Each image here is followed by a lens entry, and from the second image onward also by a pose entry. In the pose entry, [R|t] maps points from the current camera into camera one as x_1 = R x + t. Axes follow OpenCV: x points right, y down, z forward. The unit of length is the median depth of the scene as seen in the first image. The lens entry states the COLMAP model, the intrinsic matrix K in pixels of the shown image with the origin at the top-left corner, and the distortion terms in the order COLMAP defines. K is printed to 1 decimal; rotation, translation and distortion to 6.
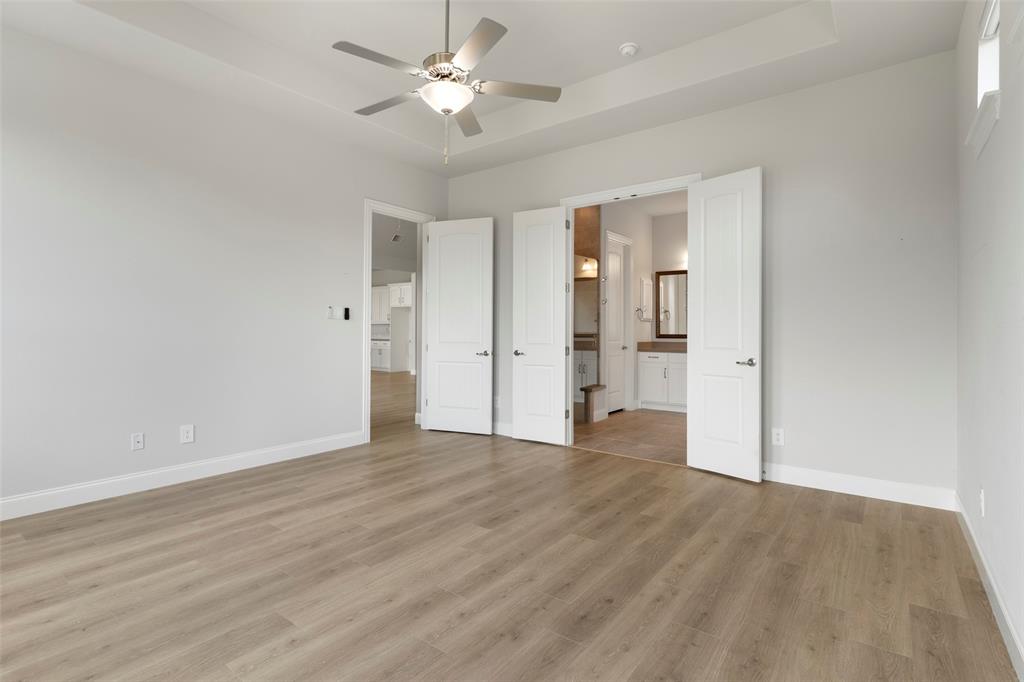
lens RADIAL K [[494.2, 0, 508.4], [0, 494.2, 333.3], [0, 0, 1]] dist [0.008103, -0.000643]
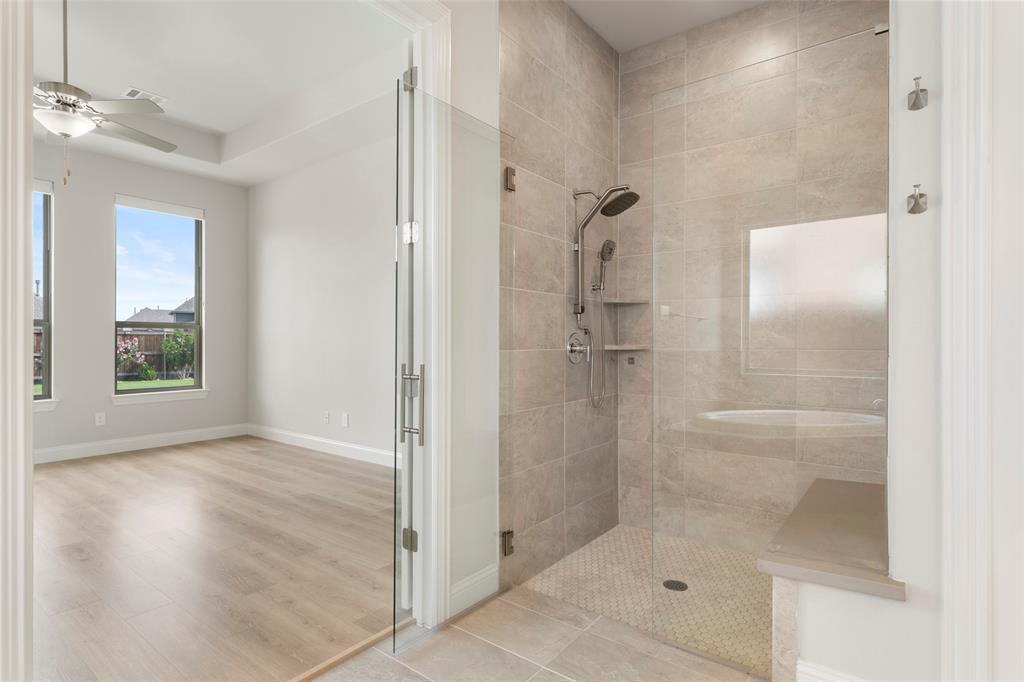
lens RADIAL K [[539.5, 0, 504.2], [0, 539.5, 337.2], [0, 0, 1]] dist [0.002377, 0.001301]
pose [[-0.023080, -0.010486, -0.999679, 0.949630], [-0.007073, 0.999922, -0.010326, -0.003139], [0.999709, 0.006833, -0.023153, 1.813040]]
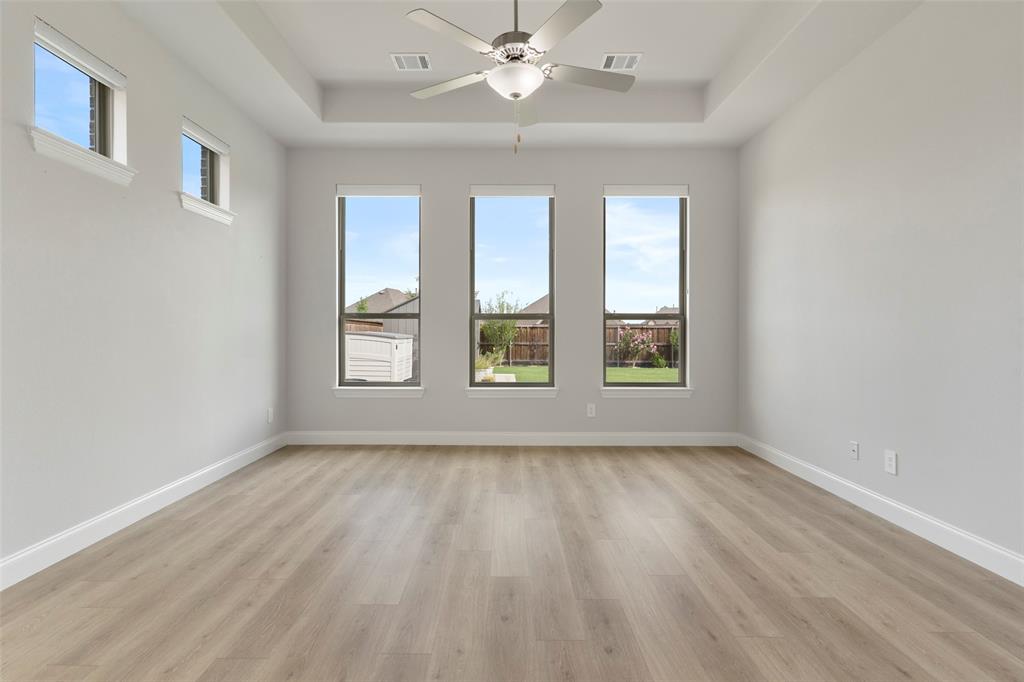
lens RADIAL K [[494.2, 0, 504.7], [0, 494.2, 335.0], [0, 0, 1]] dist [0.008103, -0.000643]
pose [[-0.799830, -0.002175, -0.600223, 0.415379], [-0.007817, 0.999946, 0.006794, -0.002590], [0.600176, 0.010126, -0.799804, 1.585142]]
